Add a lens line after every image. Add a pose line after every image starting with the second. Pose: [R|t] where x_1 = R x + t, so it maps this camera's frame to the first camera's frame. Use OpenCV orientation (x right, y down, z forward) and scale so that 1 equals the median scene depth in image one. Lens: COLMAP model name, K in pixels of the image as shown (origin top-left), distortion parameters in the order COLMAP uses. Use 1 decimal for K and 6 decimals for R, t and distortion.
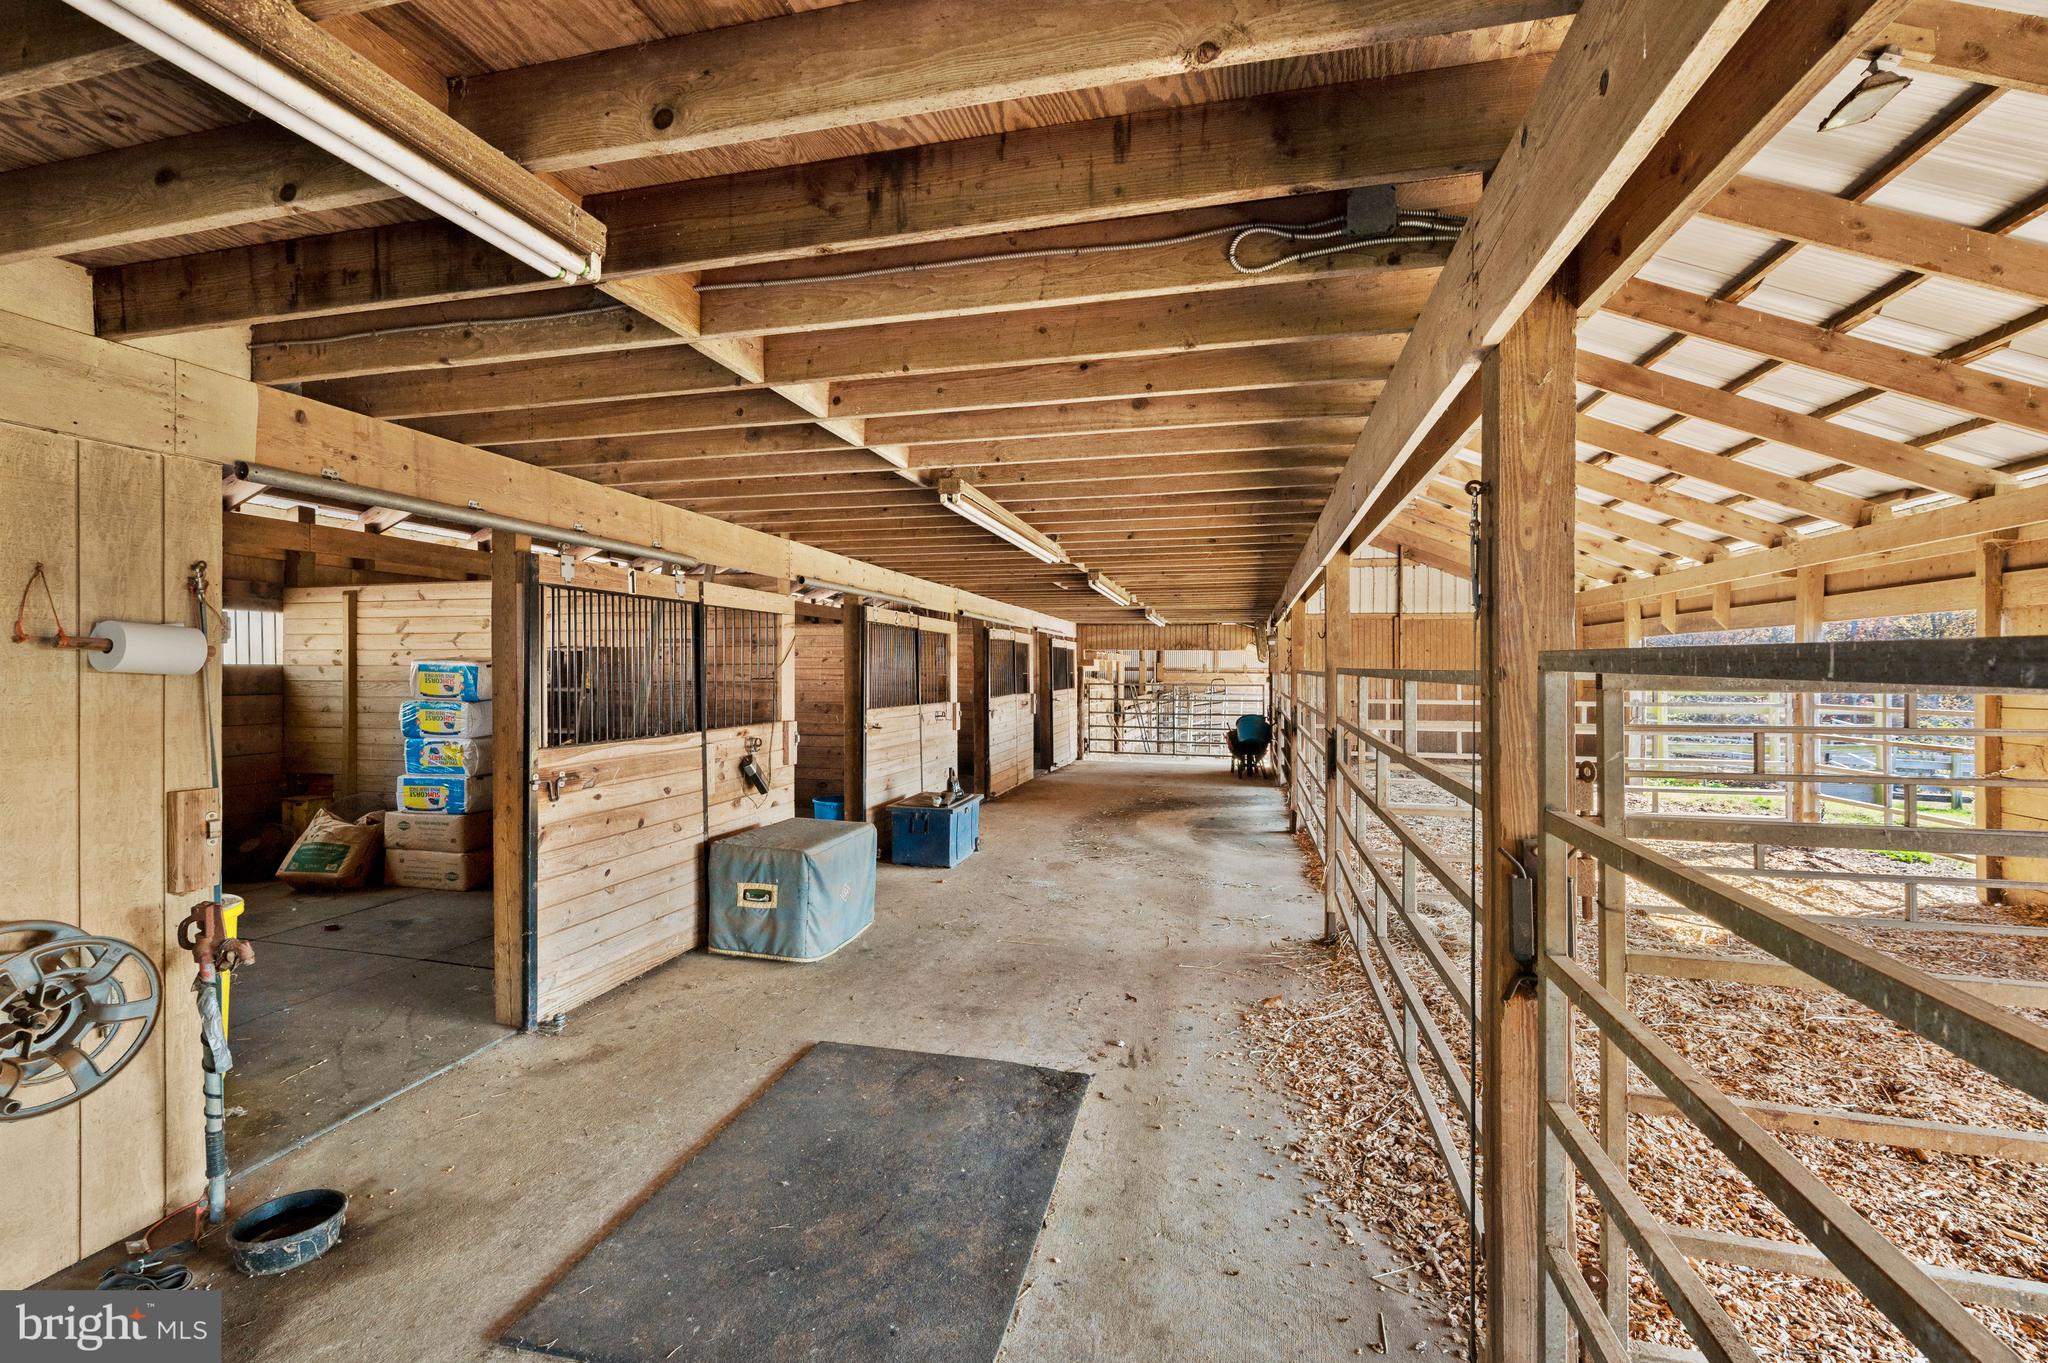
lens RADIAL K [[889.0, 0, 1024.0], [0, 889.0, 681.5], [0, 0, 1]] dist [0.000361, -0.000156]
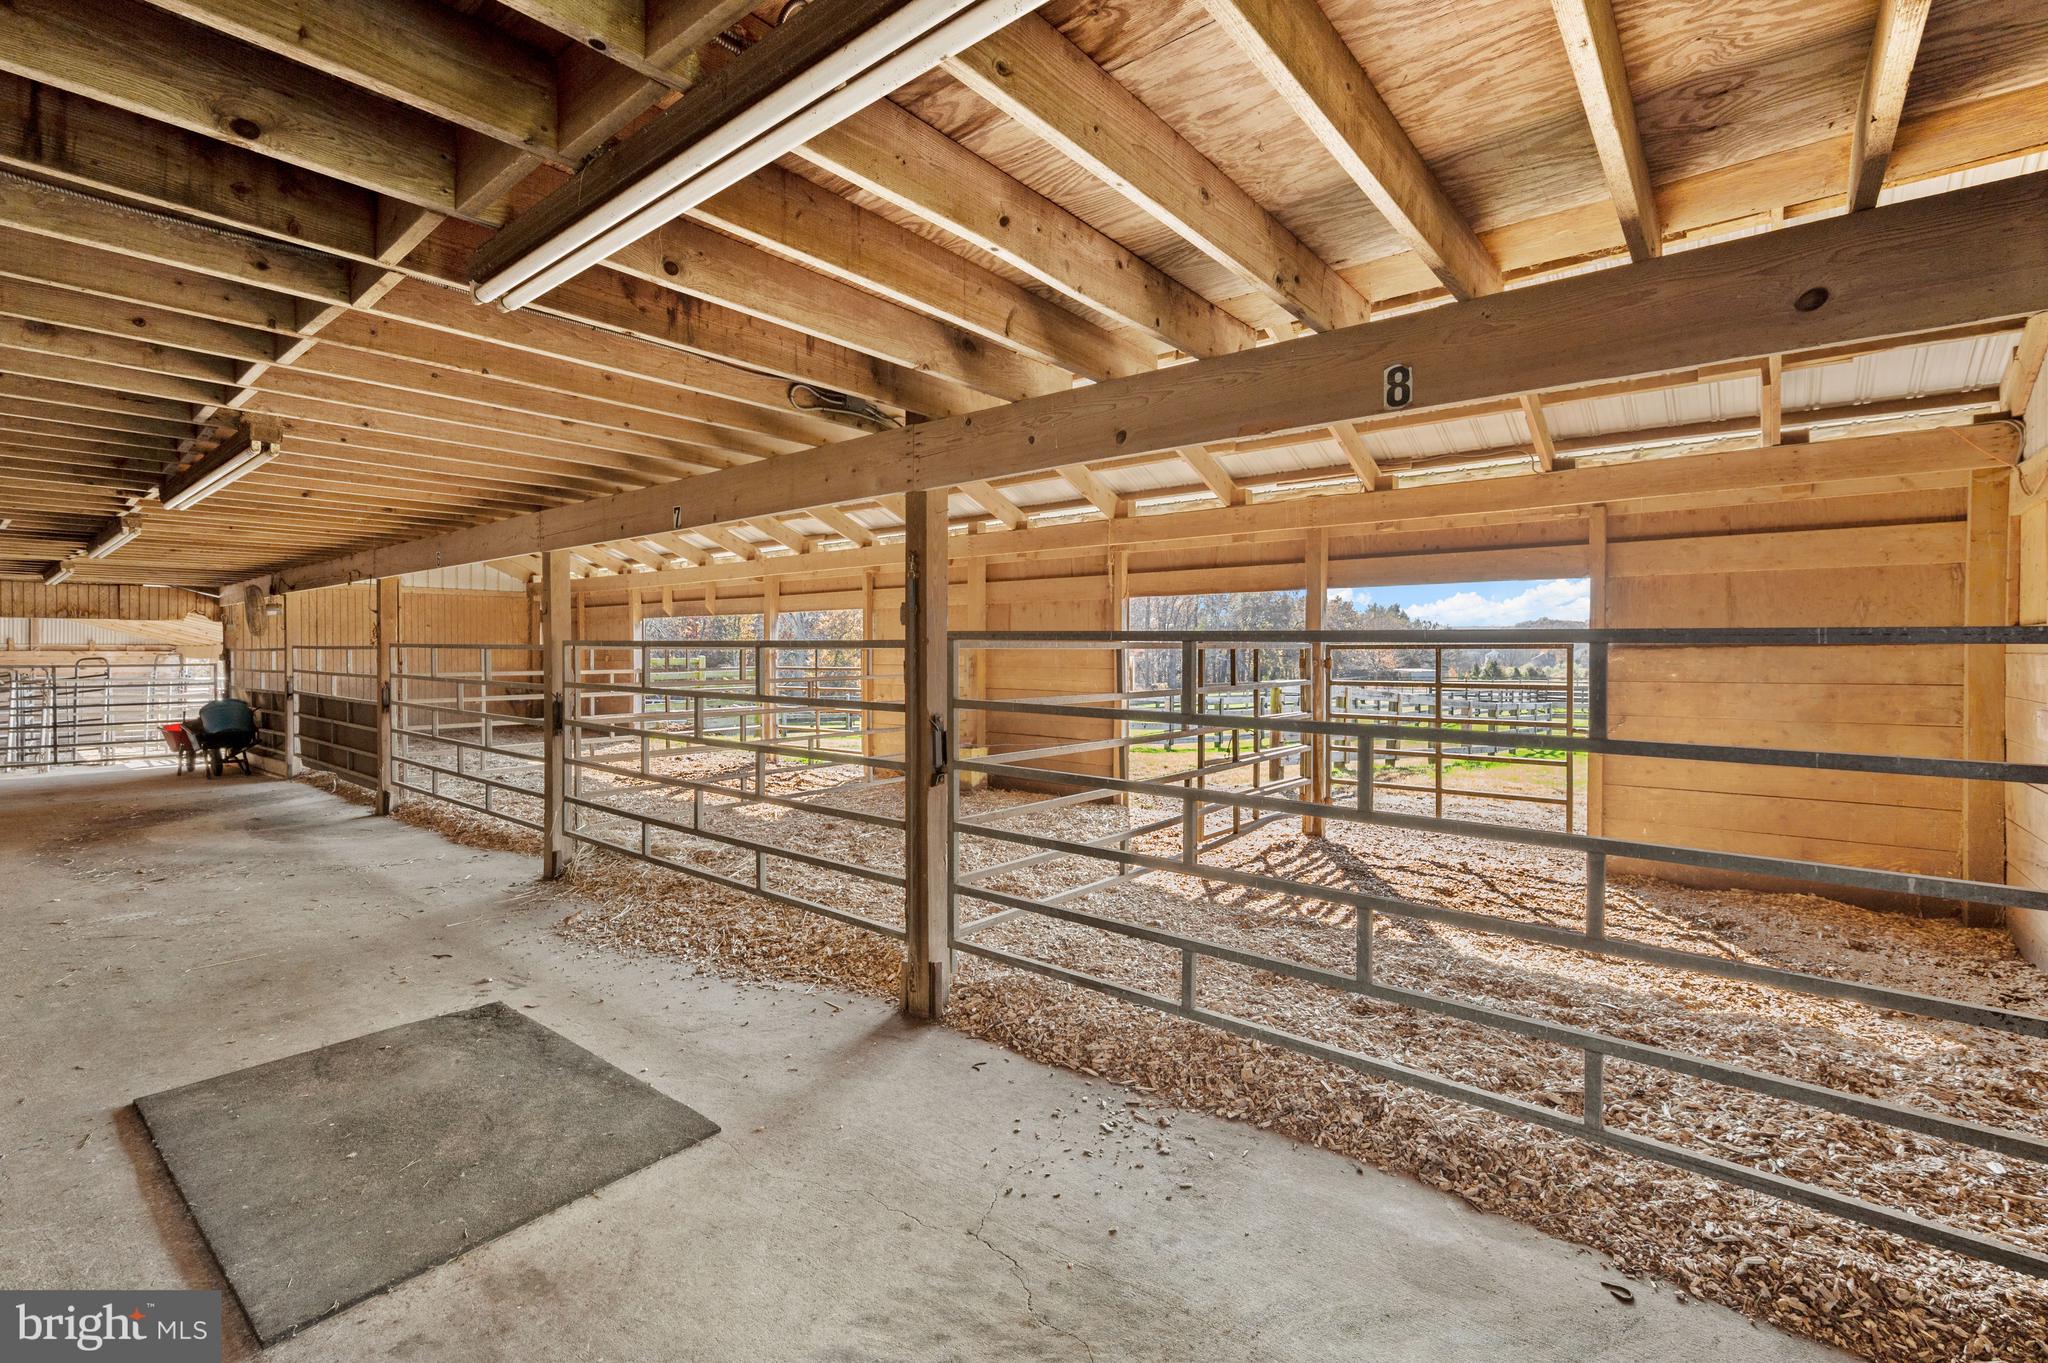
lens RADIAL K [[889.0, 0, 1024.0], [0, 889.0, 681.5], [0, 0, 1]] dist [0.000361, -0.000156]
pose [[0.430351, -0.036441, 0.901926, -0.593470], [0.013238, 0.999332, 0.034060, 0.009085], [-0.902565, -0.002719, 0.430546, -0.073316]]
